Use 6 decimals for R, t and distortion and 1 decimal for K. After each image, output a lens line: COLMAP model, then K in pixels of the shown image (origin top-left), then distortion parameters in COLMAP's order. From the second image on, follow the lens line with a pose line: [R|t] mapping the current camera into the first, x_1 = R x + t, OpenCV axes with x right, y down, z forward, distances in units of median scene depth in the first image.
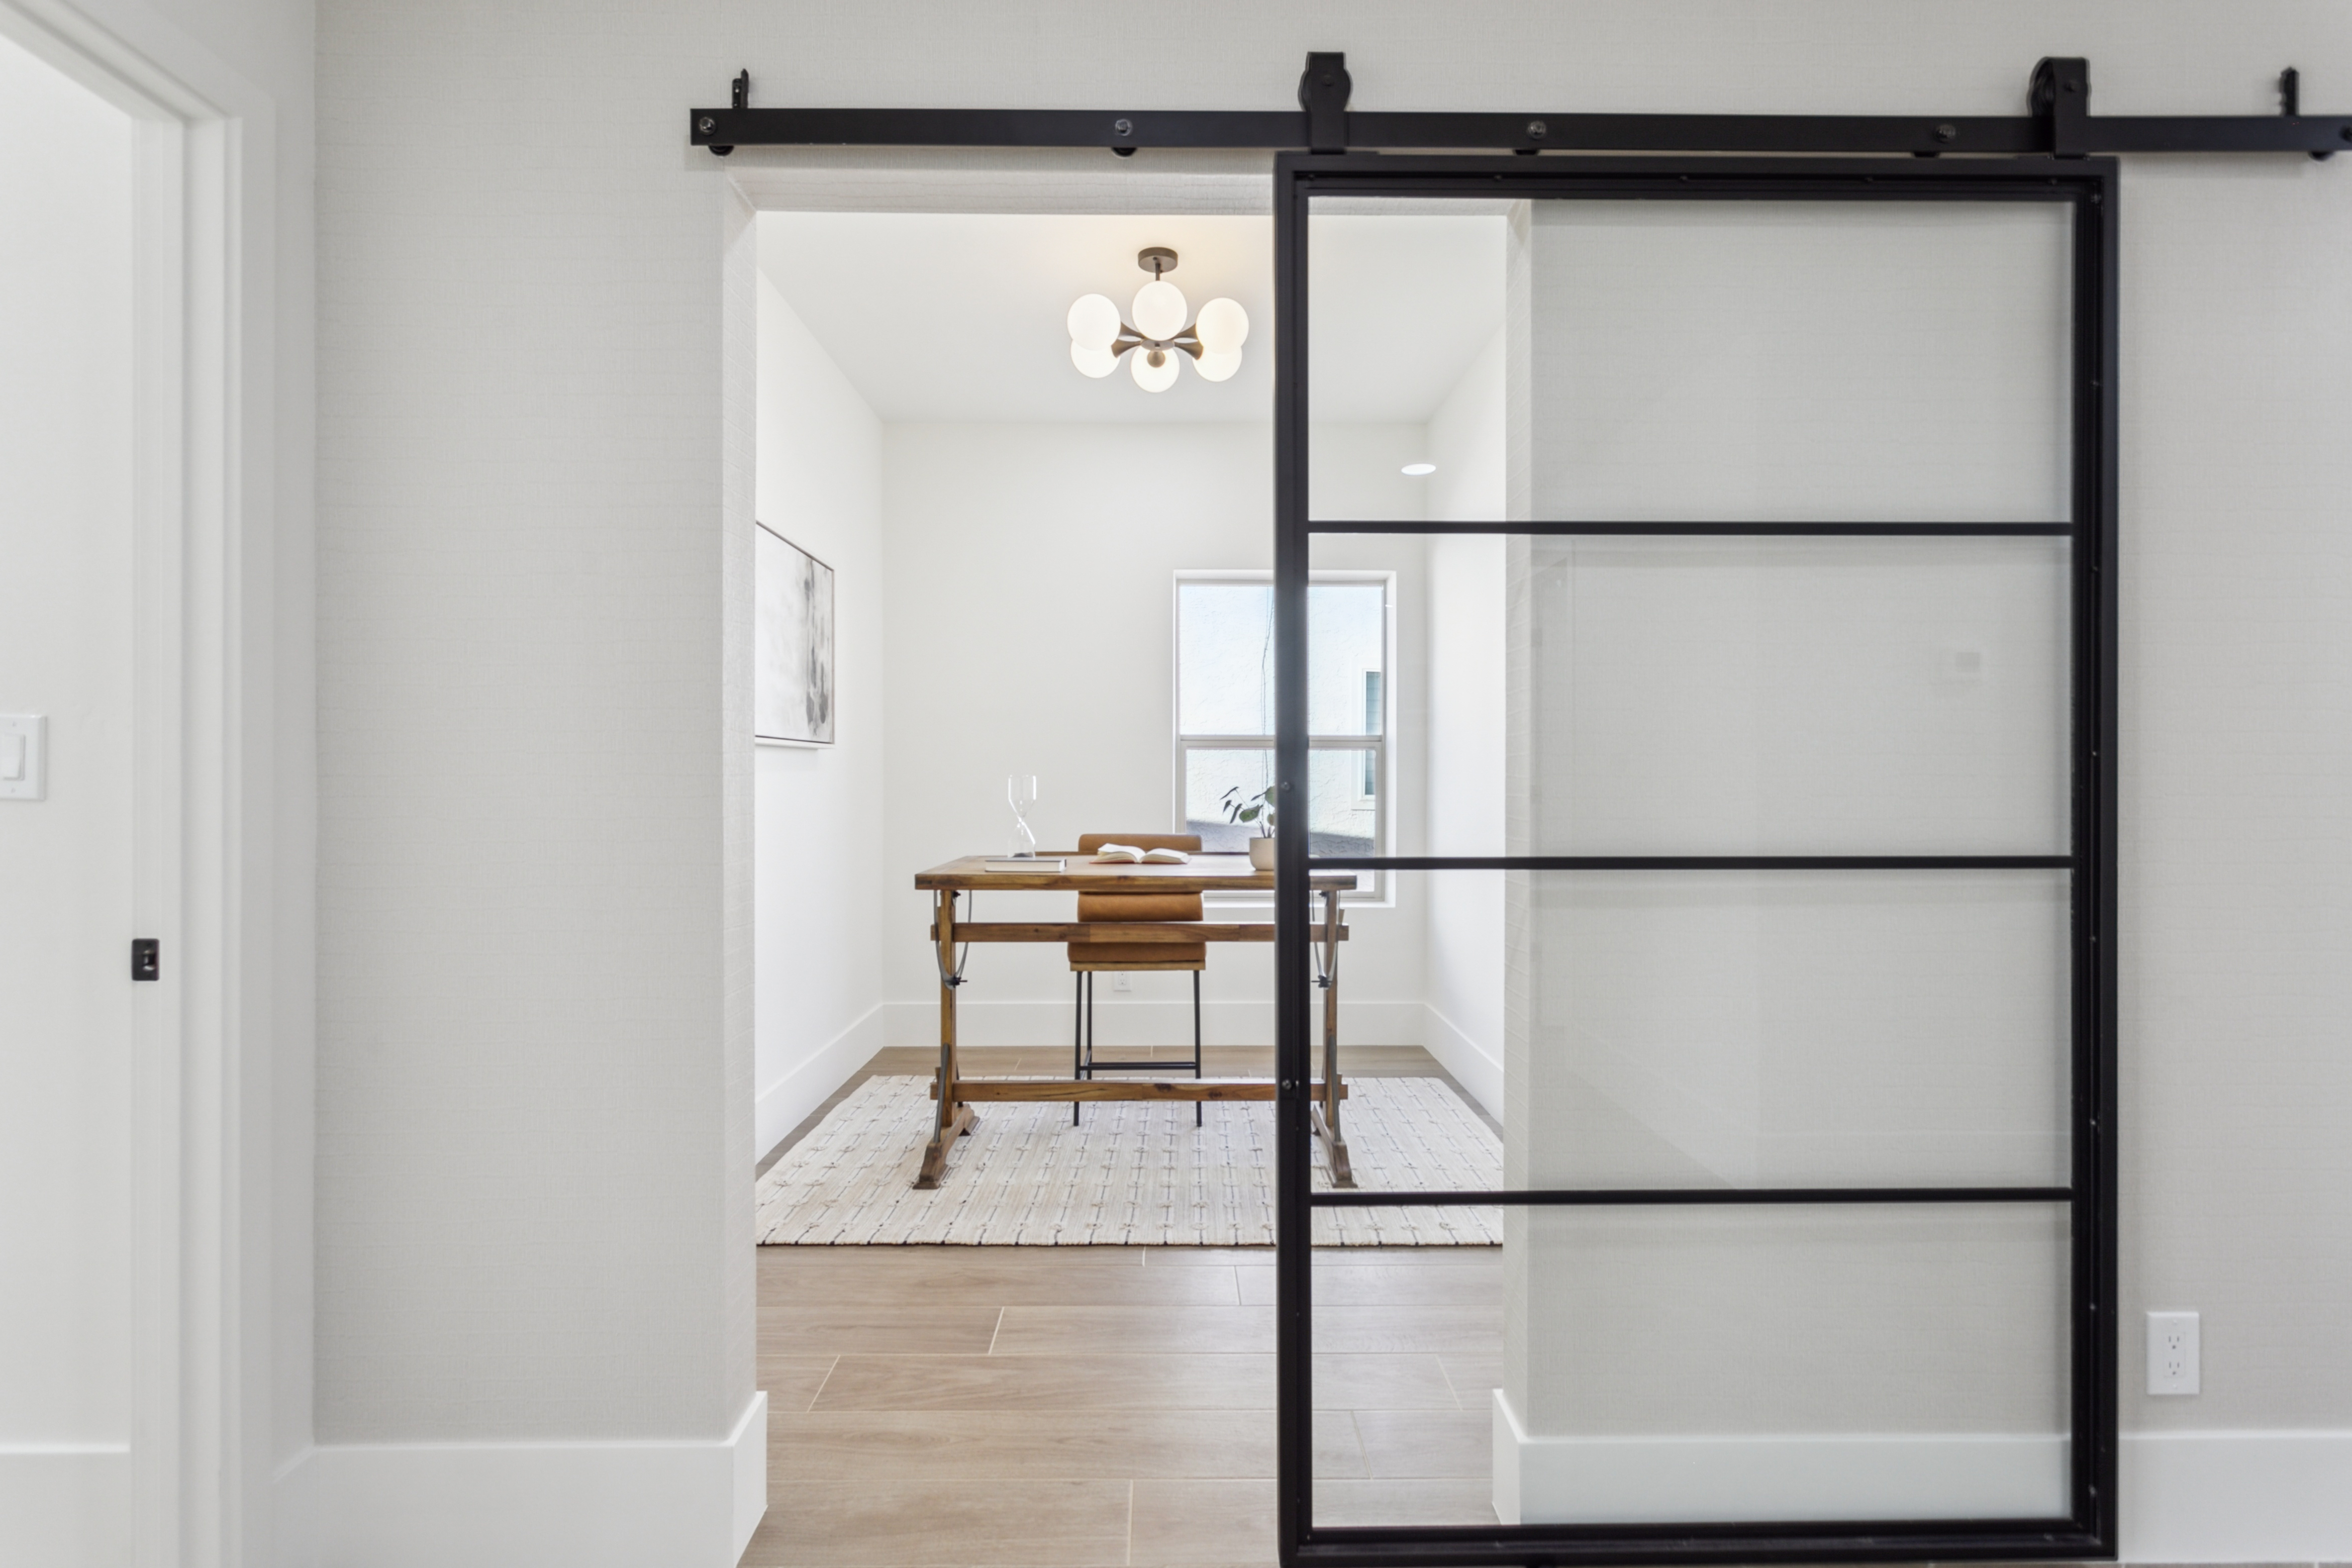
lens RADIAL K [[1116.7, 0, 1174.9], [0, 1116.7, 790.4], [0, 0, 1]] dist [0.001053, 0.000593]
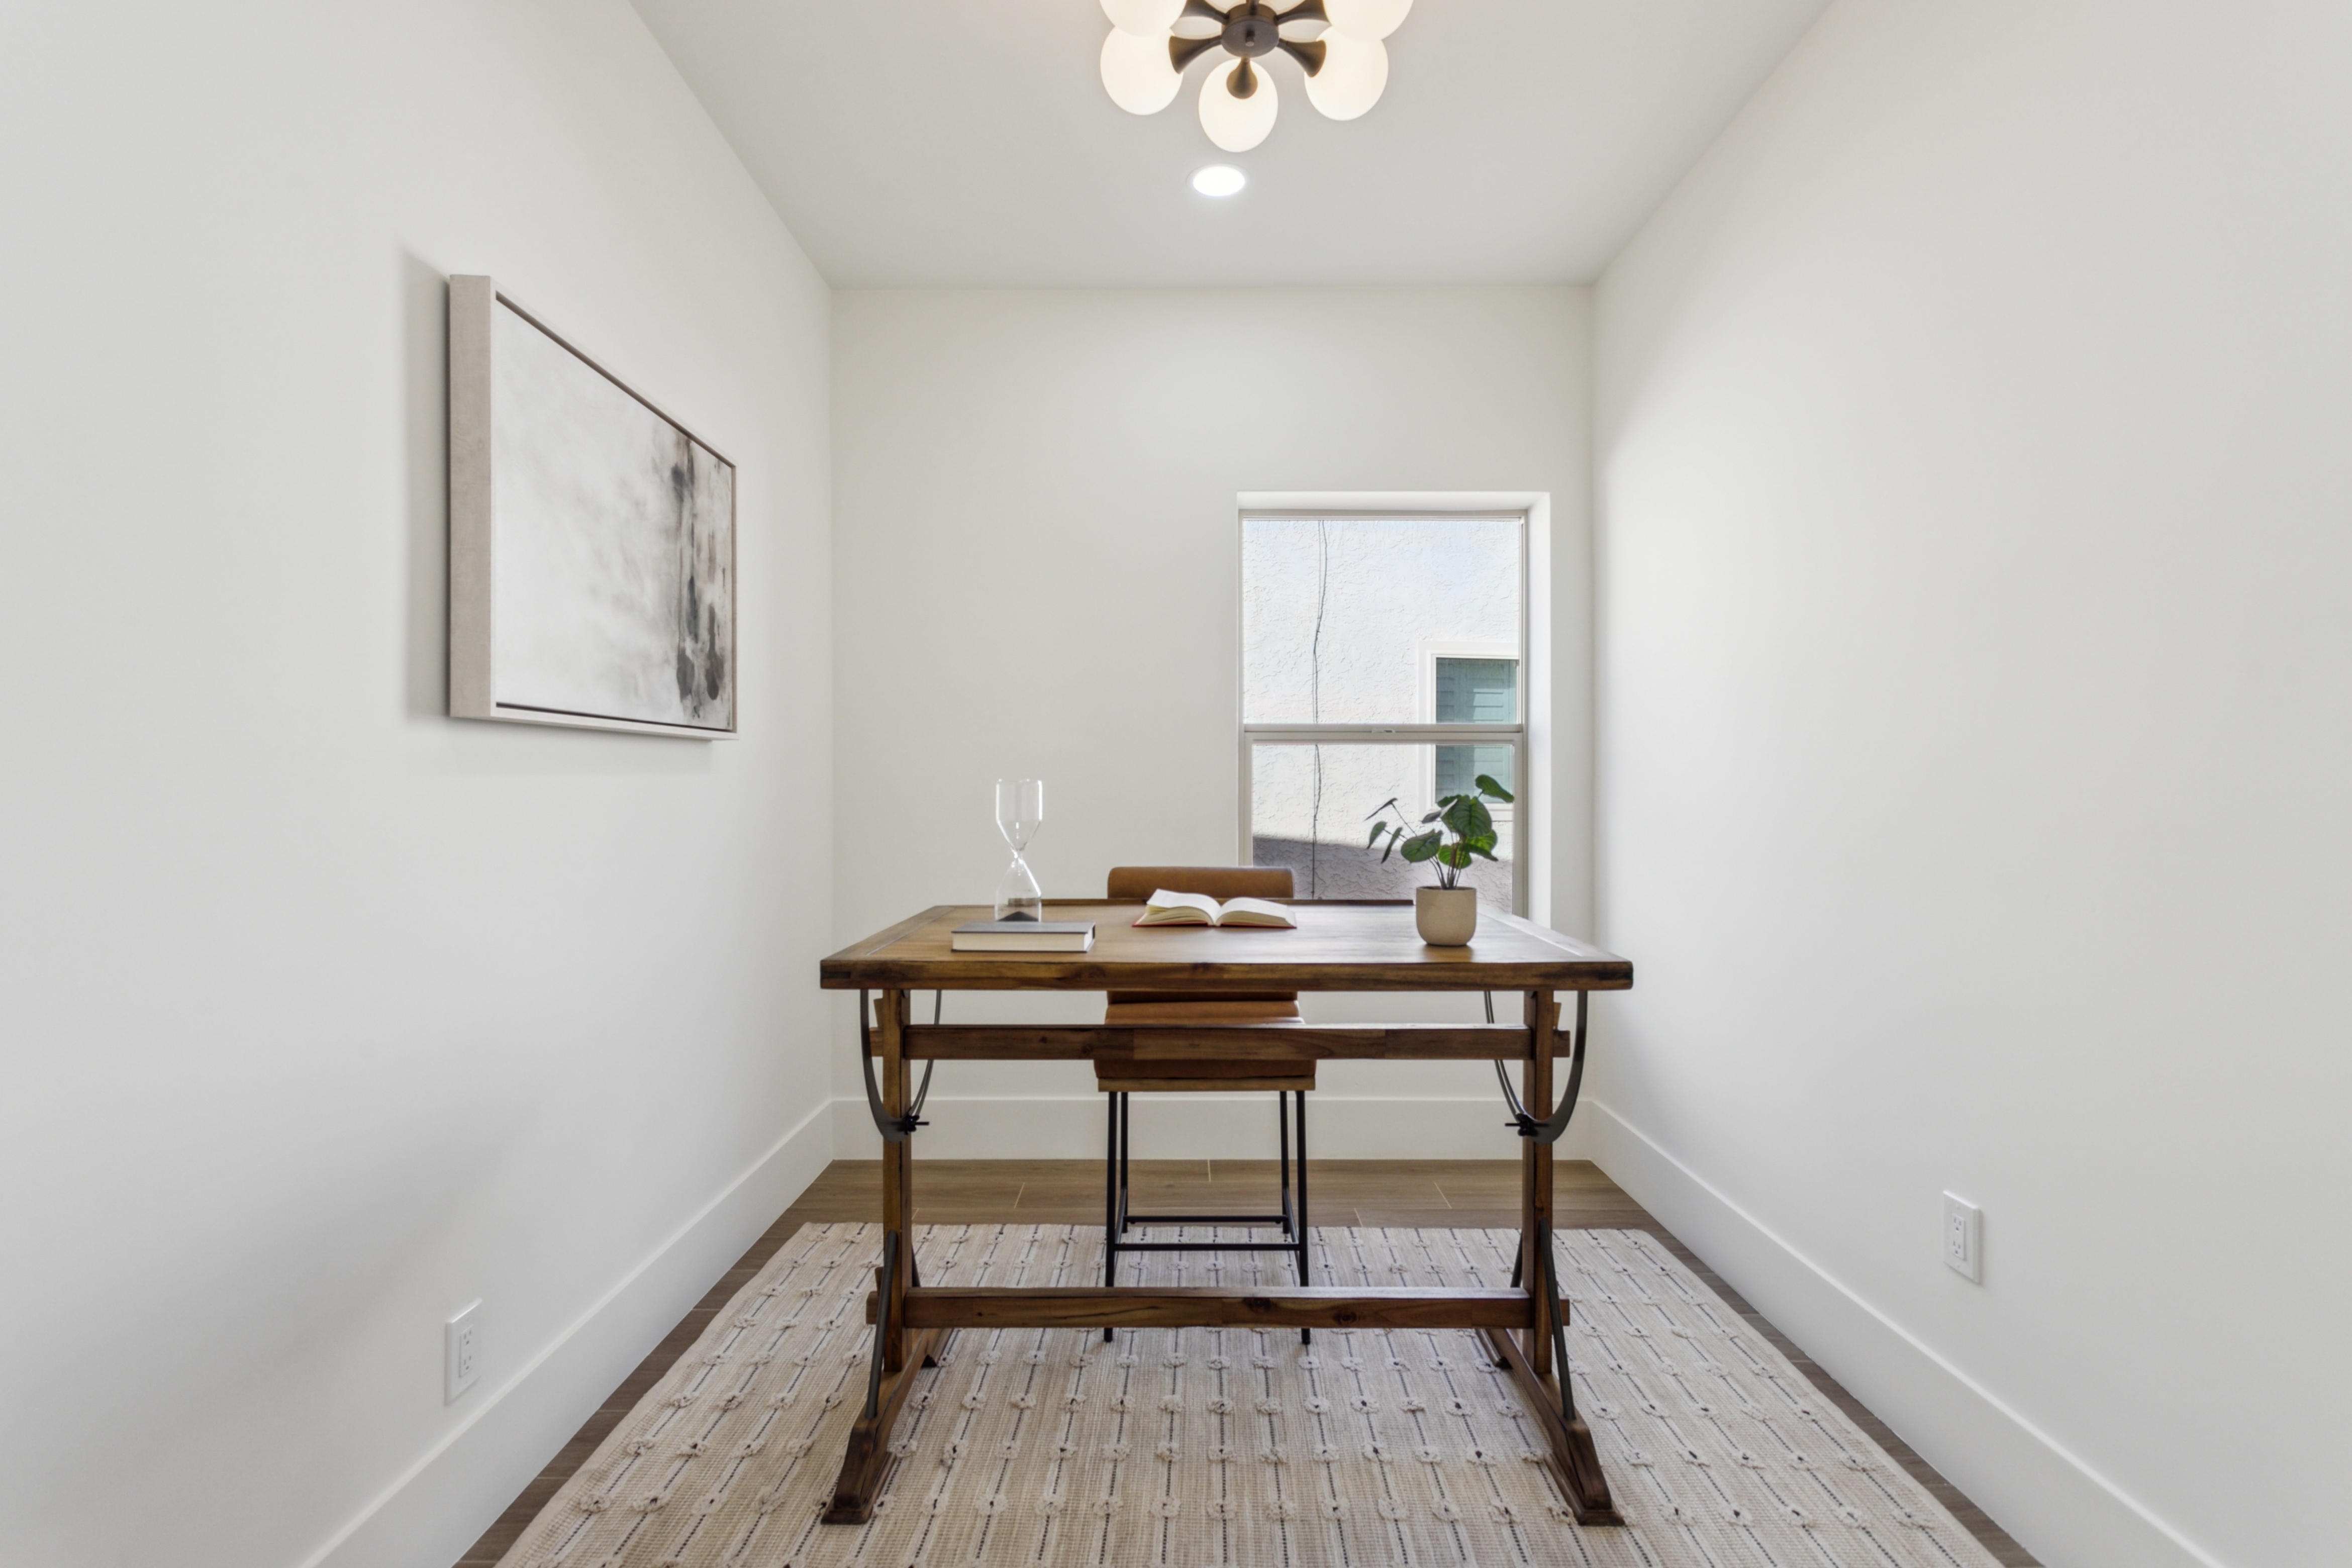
lens RADIAL K [[1116.7, 0, 1174.9], [0, 1116.7, 790.4], [0, 0, 1]] dist [0.001053, 0.000593]
pose [[0.999933, -0.002056, -0.011417, -0.046095], [0.001993, 0.999983, -0.005521, -0.004056], [0.011428, 0.005498, 0.999920, 0.396216]]
